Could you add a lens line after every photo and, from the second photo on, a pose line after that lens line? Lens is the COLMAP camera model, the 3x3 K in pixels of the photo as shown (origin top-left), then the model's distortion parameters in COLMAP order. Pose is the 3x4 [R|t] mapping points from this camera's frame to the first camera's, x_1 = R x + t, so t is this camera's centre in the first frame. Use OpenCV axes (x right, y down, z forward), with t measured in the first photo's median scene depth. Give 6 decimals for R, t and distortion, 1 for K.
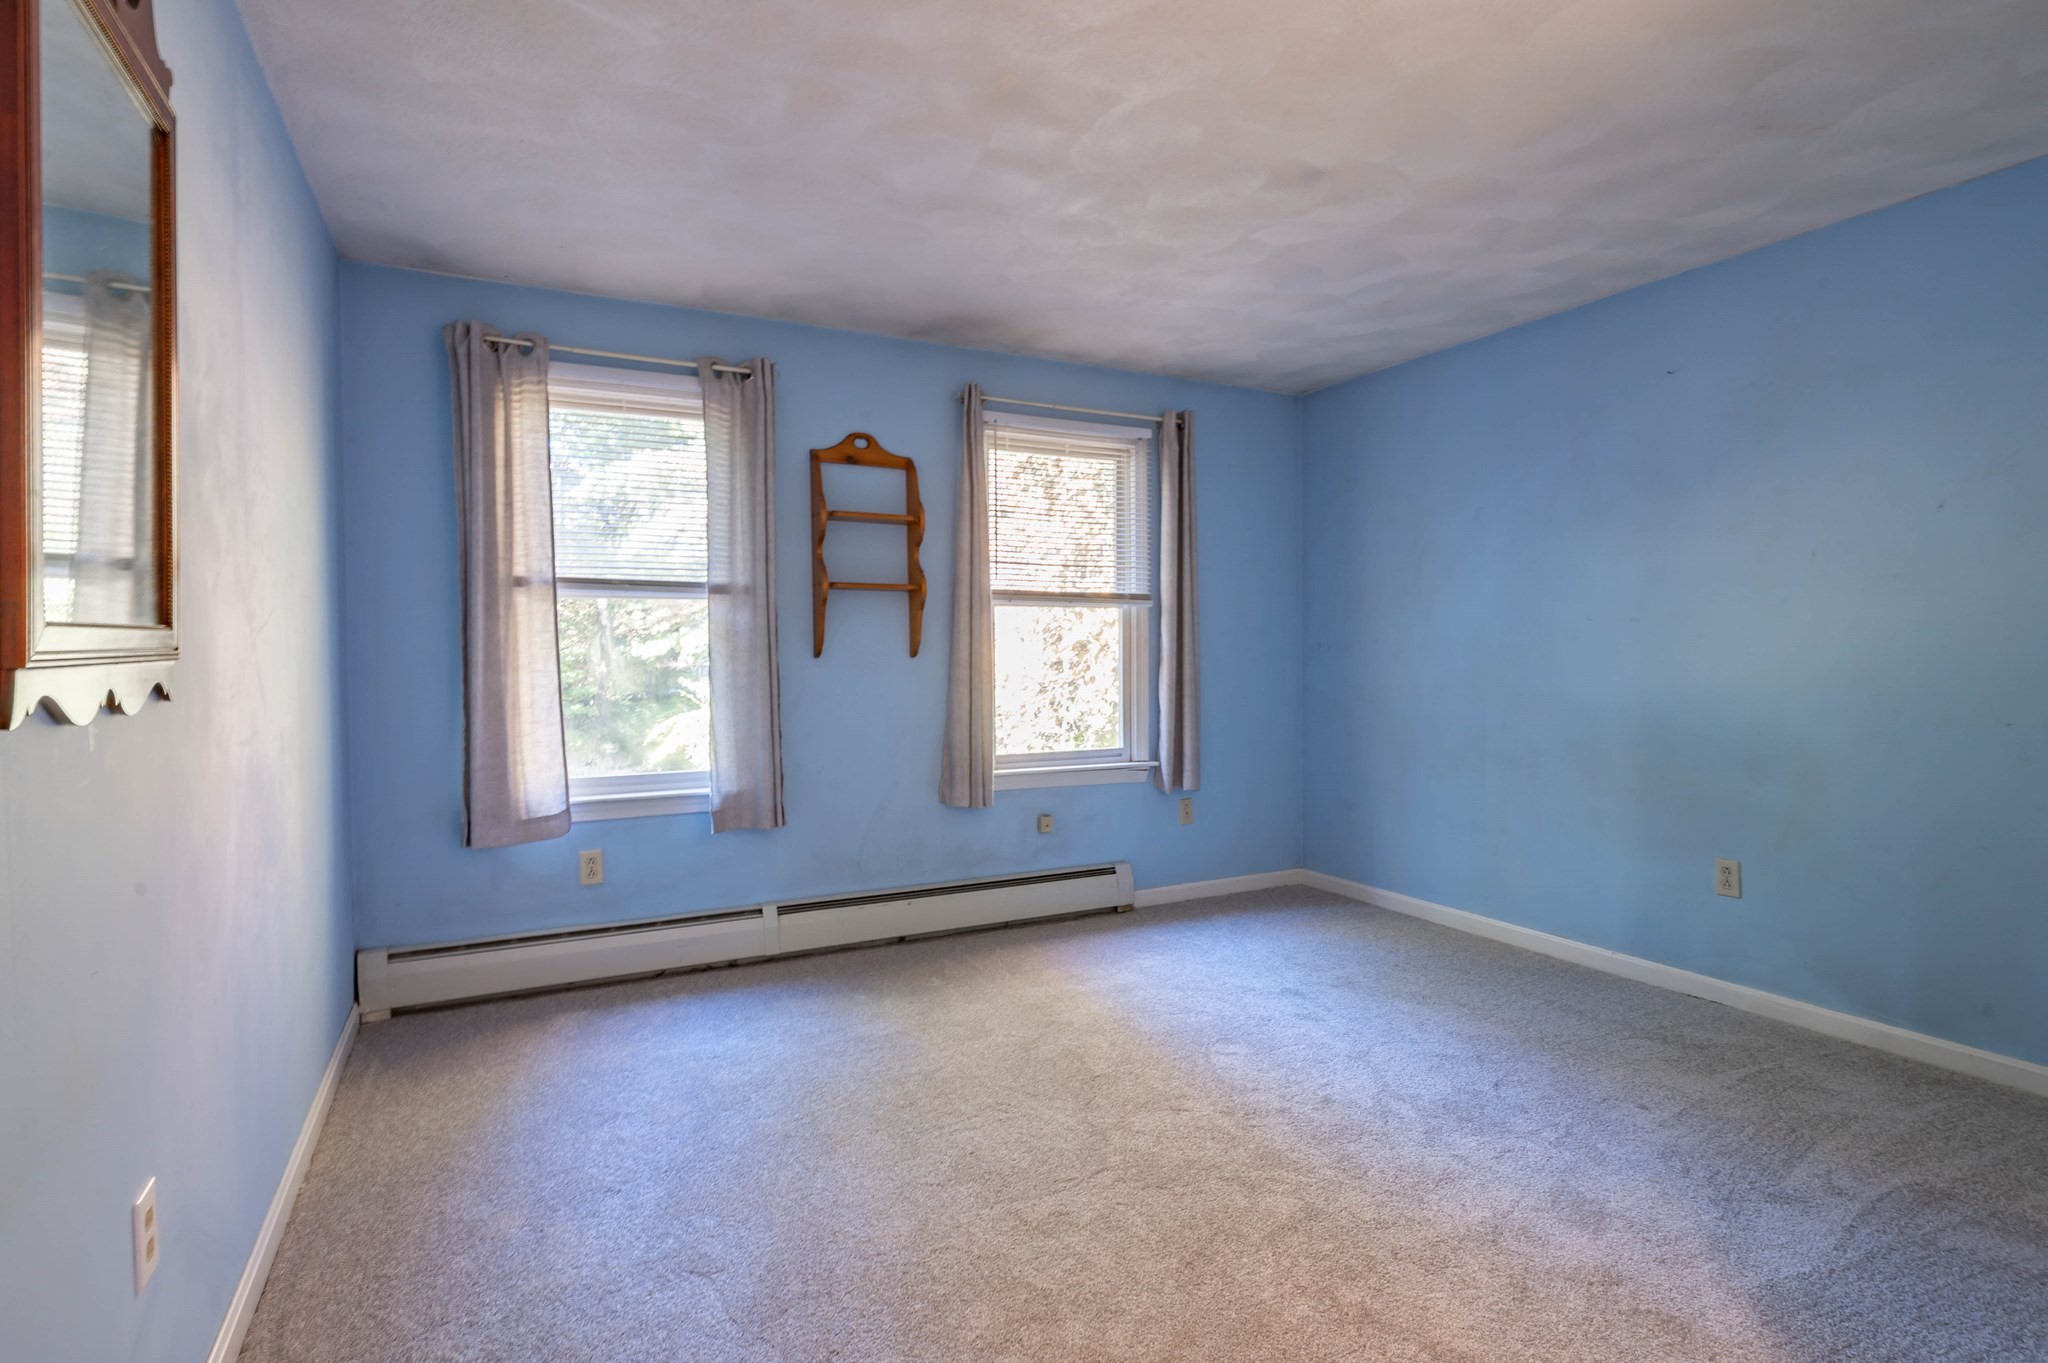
lens RADIAL K [[1006.6, 0, 1010.8], [0, 1006.6, 673.1], [0, 0, 1]] dist [0.000355, 0.000749]
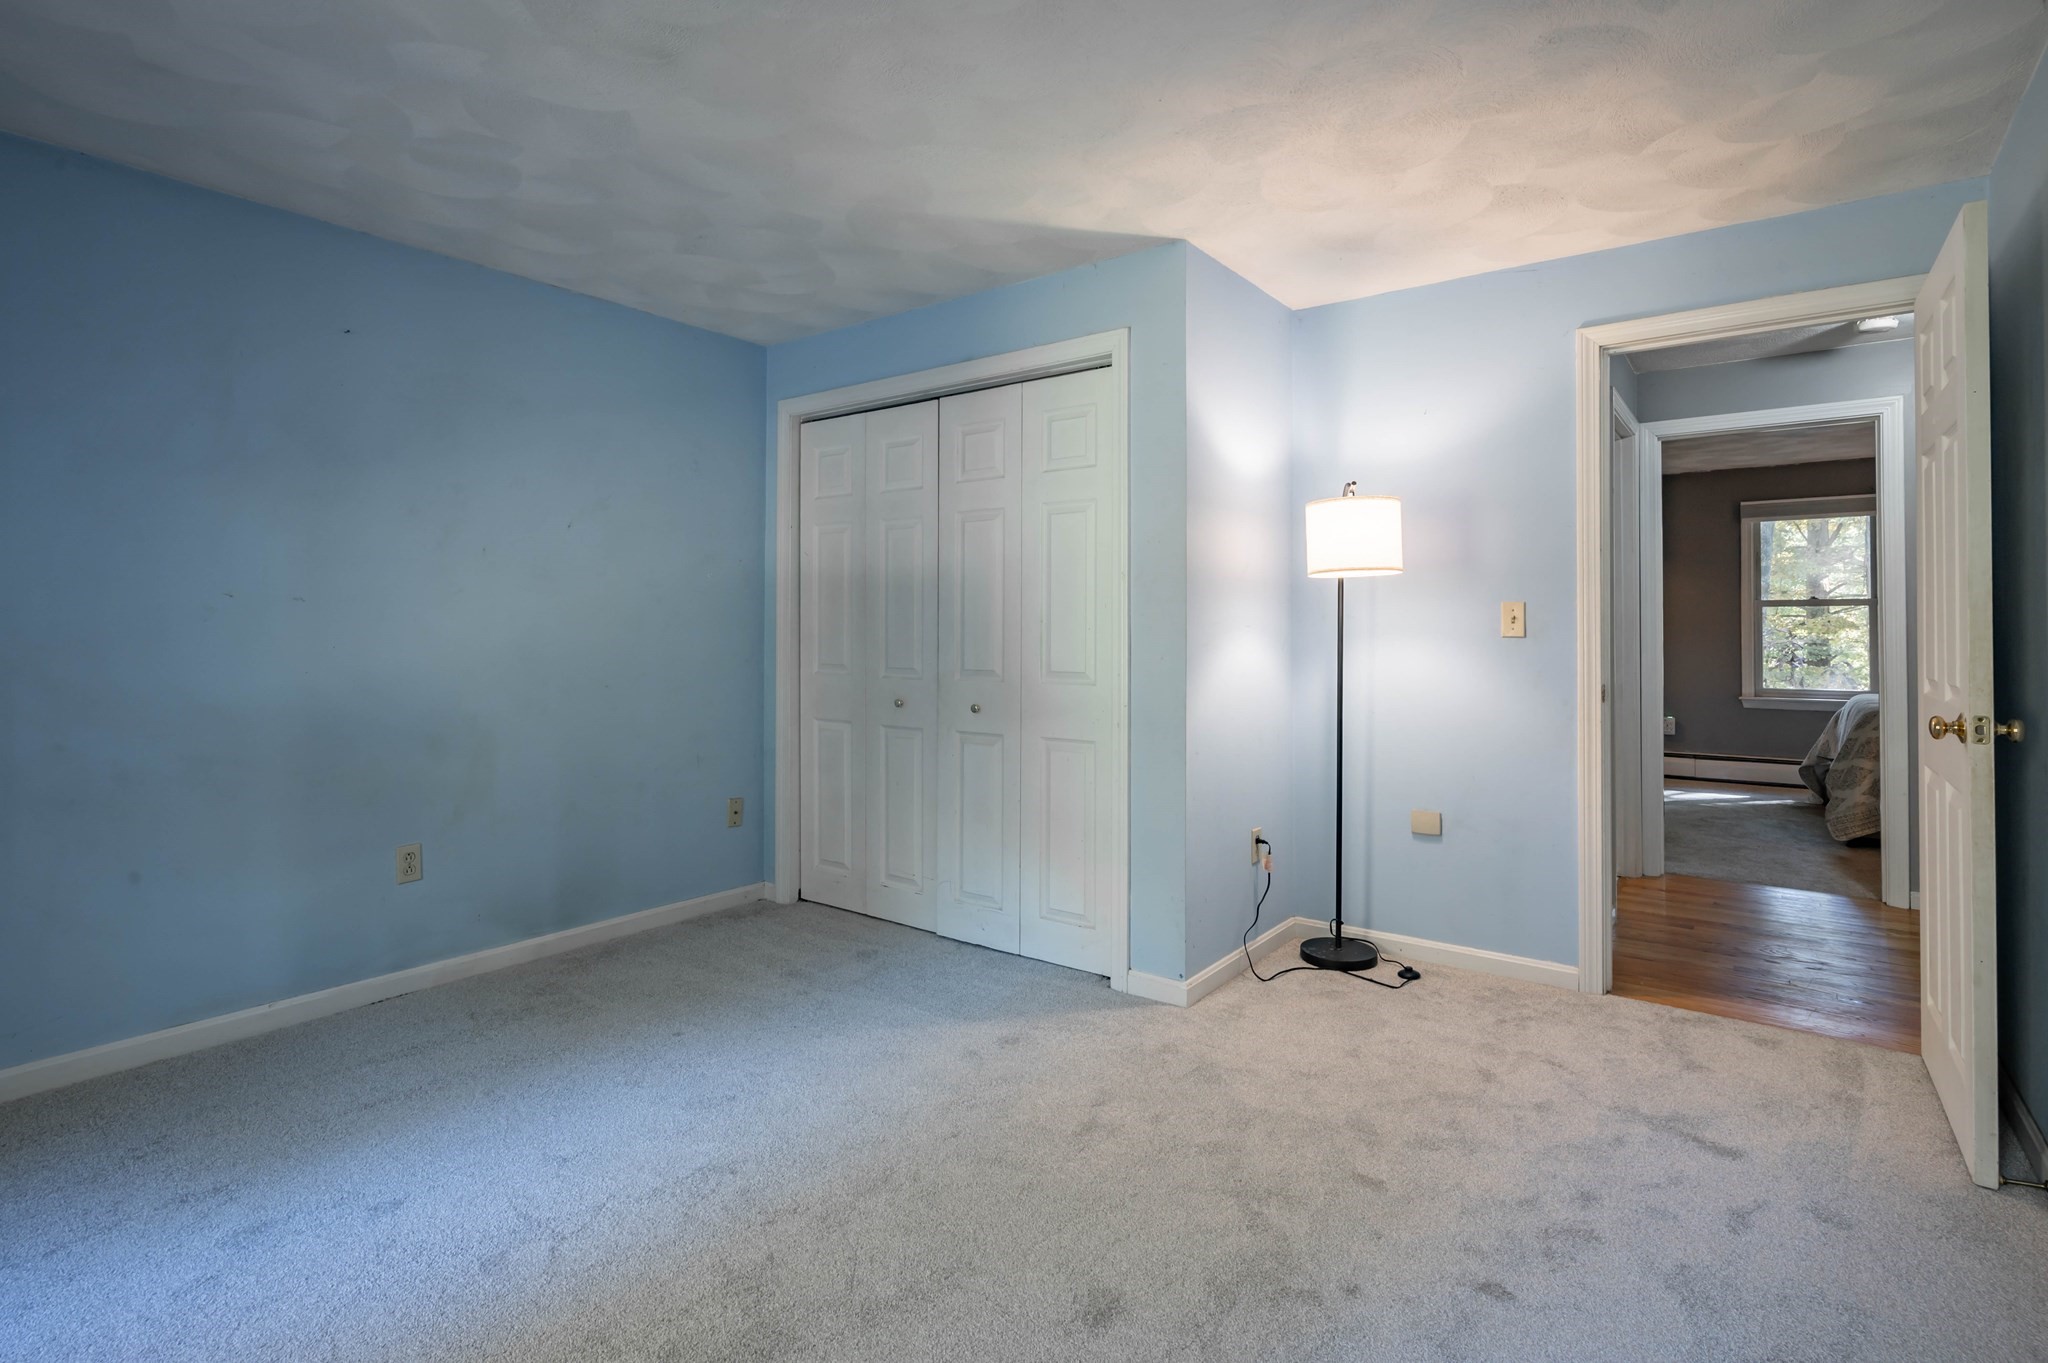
lens RADIAL K [[1006.6, 0, 989.1], [0, 1006.6, 630.5], [0, 0, 1]] dist [0.000355, 0.000749]
pose [[-0.423213, 0.008188, 0.905993, -0.965110], [0.022726, 0.999740, 0.001581, -0.036308], [-0.905745, 0.021259, -0.423289, 1.984180]]
